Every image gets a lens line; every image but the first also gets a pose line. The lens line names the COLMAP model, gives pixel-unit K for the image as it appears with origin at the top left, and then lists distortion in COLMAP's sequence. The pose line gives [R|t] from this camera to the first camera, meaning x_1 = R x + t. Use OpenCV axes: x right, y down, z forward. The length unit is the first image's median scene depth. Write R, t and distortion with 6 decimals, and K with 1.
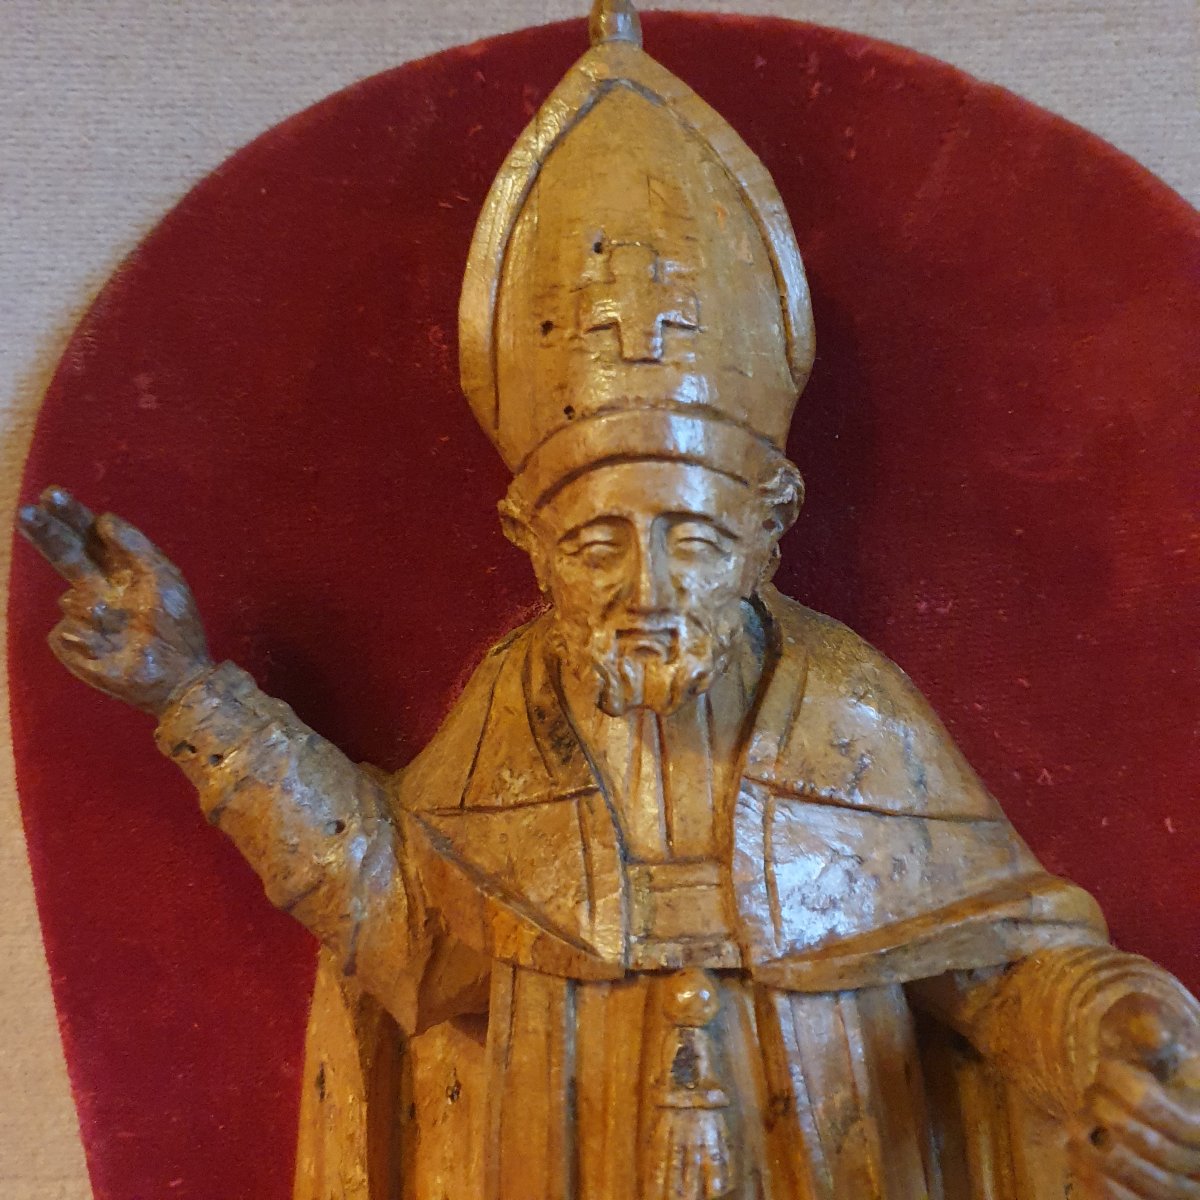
lens RADIAL K [[1342.4, 0, 618.2], [0, 1342.4, 624.2], [0, 0, 1]] dist [0.202877, -0.700244]
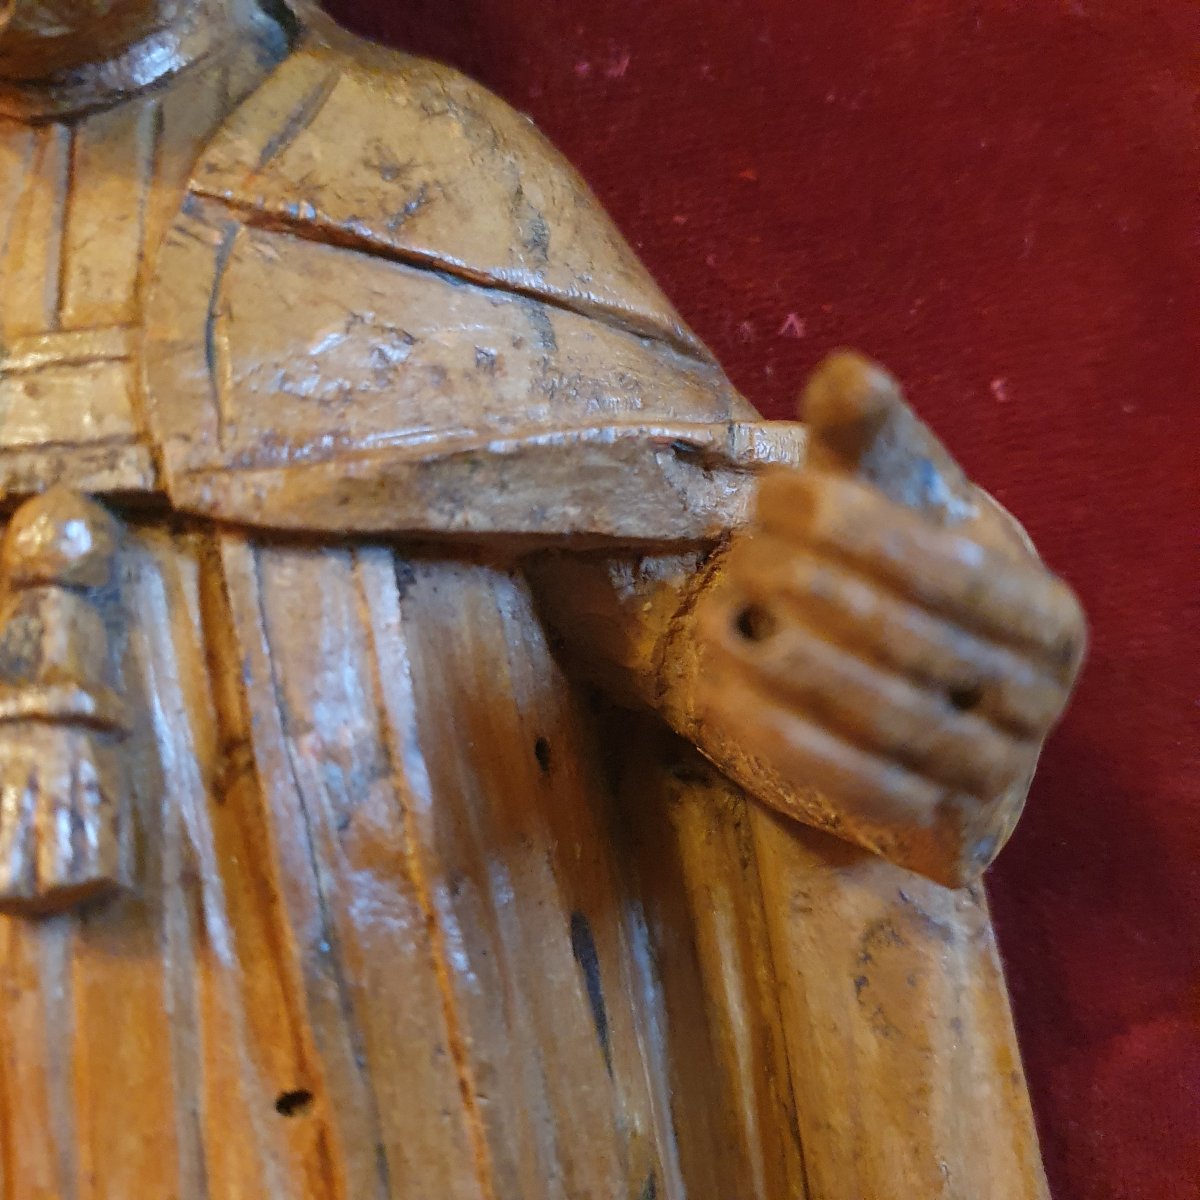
lens RADIAL K [[1262.0, 0, 600.1], [0, 1262.0, 659.4], [0, 0, 1]] dist [0.152541, -0.544075]
pose [[0.998854, -0.043365, -0.020237, 0.267584], [0.041213, 0.994451, -0.096788, 0.367118], [0.024322, 0.095844, 0.995099, 0.500591]]
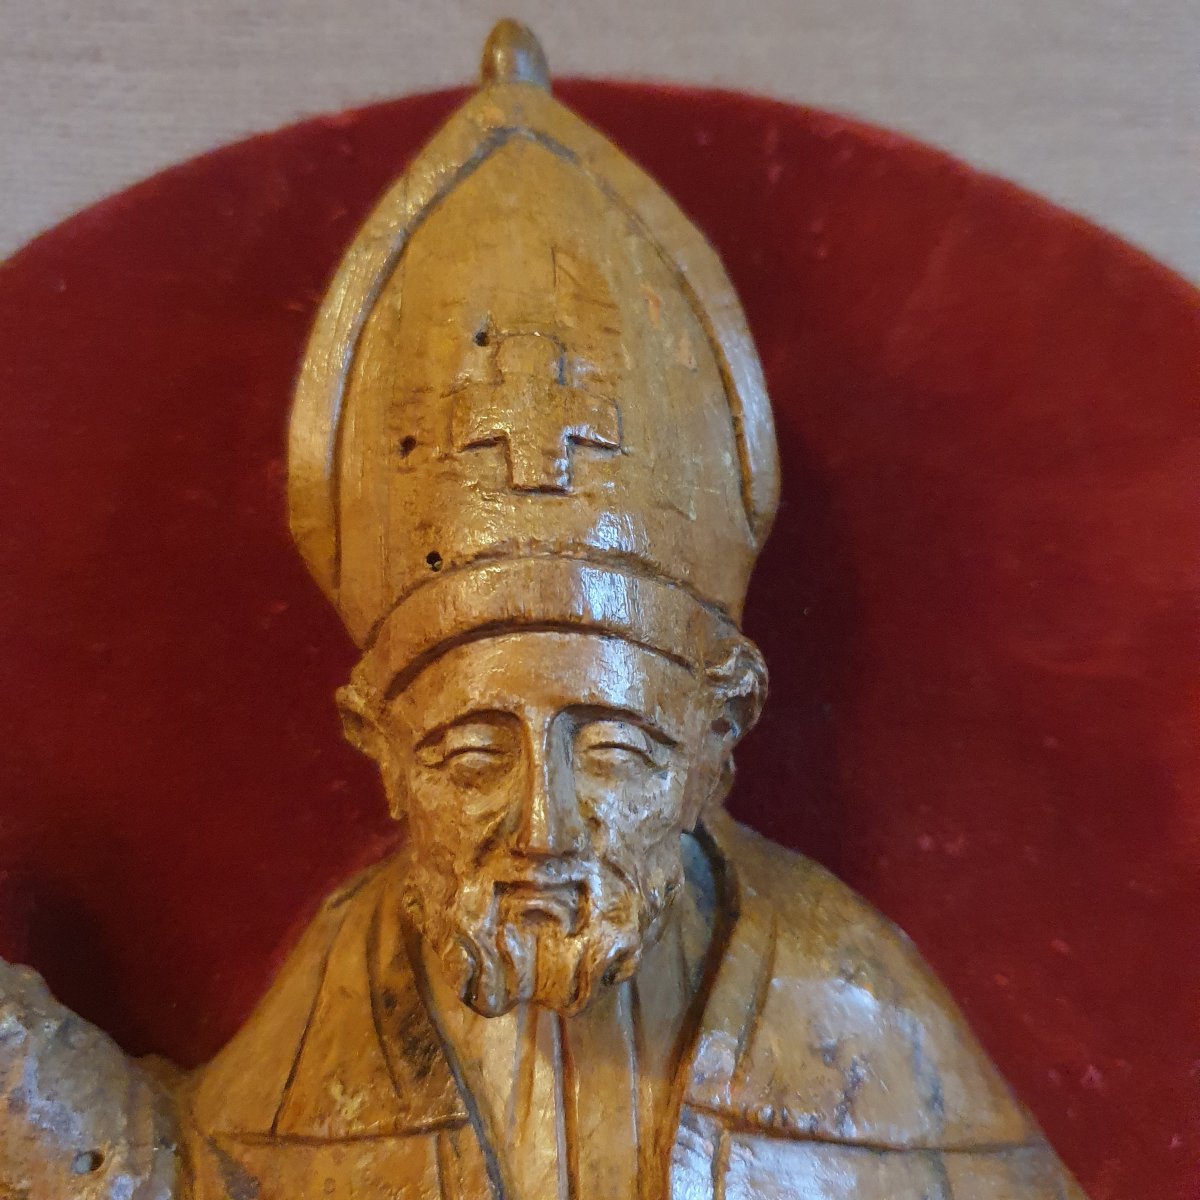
lens RADIAL K [[1342.4, 0, 618.2], [0, 1342.4, 624.2], [0, 0, 1]] dist [0.202877, -0.700244]
pose [[0.998664, 0.015392, 0.049322, 0.022908], [-0.007951, 0.989009, -0.147640, -0.022252], [-0.051053, 0.147051, 0.987811, 0.297495]]
